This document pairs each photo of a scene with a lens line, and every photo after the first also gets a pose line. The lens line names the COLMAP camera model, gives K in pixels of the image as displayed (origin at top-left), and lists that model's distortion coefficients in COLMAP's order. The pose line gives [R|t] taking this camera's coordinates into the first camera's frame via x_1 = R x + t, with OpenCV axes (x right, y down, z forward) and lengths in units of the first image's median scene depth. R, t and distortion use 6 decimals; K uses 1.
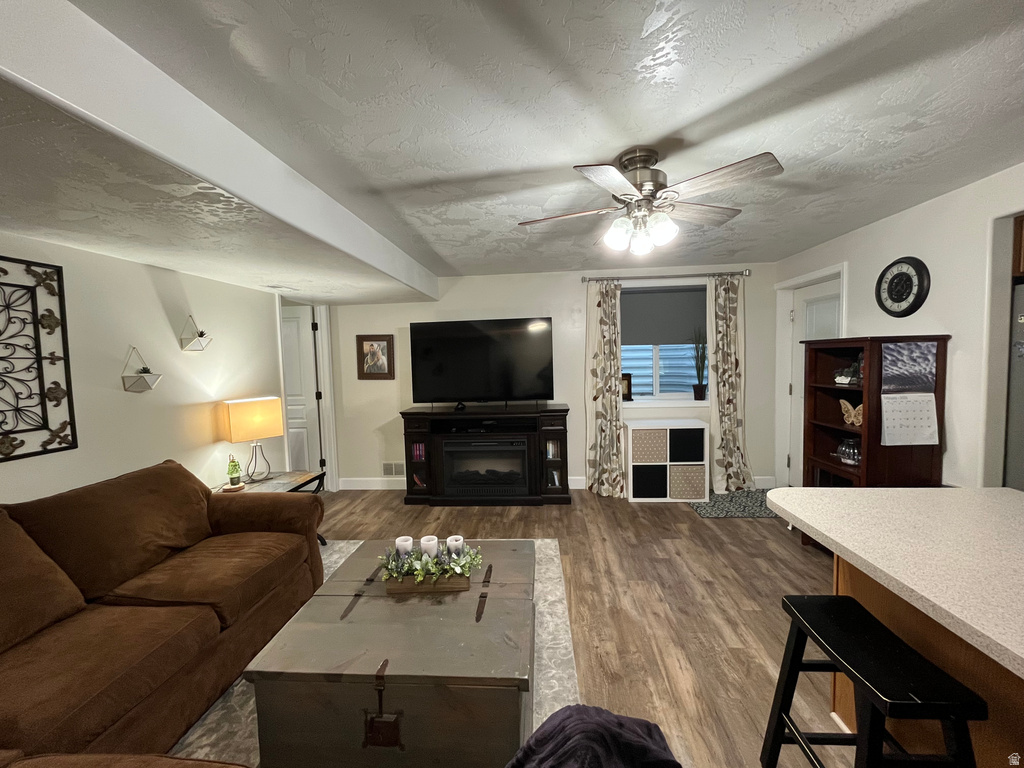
lens RADIAL K [[410.8, 0, 514.2], [0, 410.8, 383.9], [0, 0, 1]] dist [-0.006735, 0.000191]
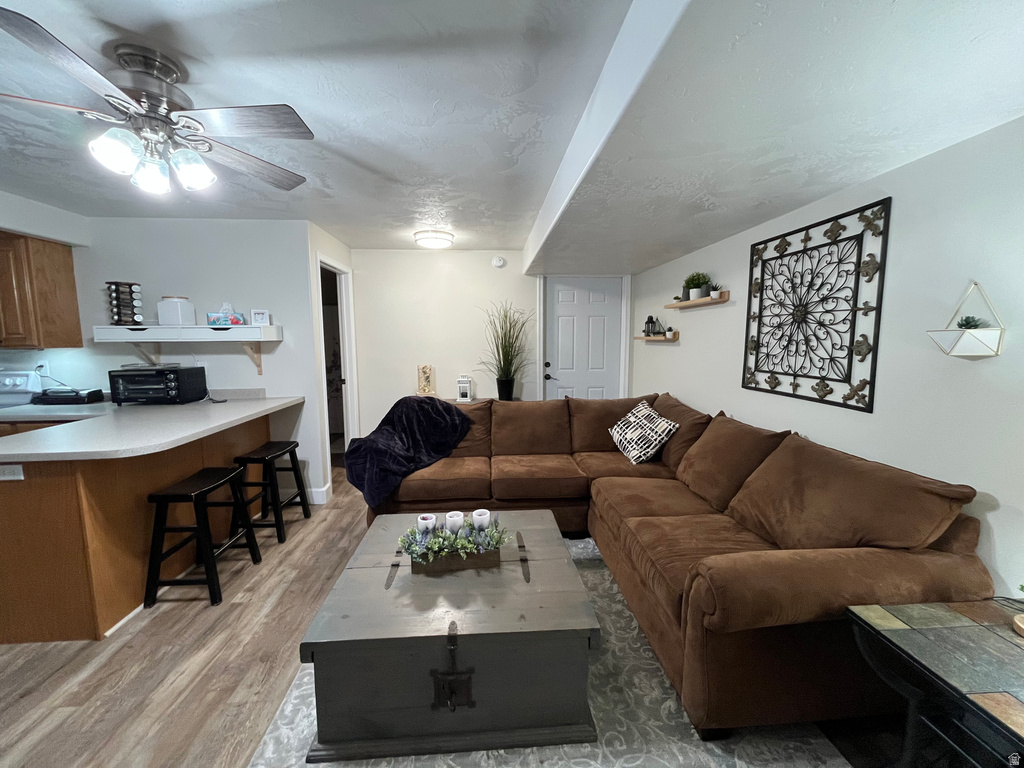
lens RADIAL K [[410.8, 0, 506.1], [0, 410.8, 382.2], [0, 0, 1]] dist [-0.006735, 0.000191]
pose [[-0.990544, 0.044835, -0.129665, -0.212188], [0.020793, 0.983237, 0.181141, -0.085818], [0.135613, 0.176732, -0.974872, 1.851802]]
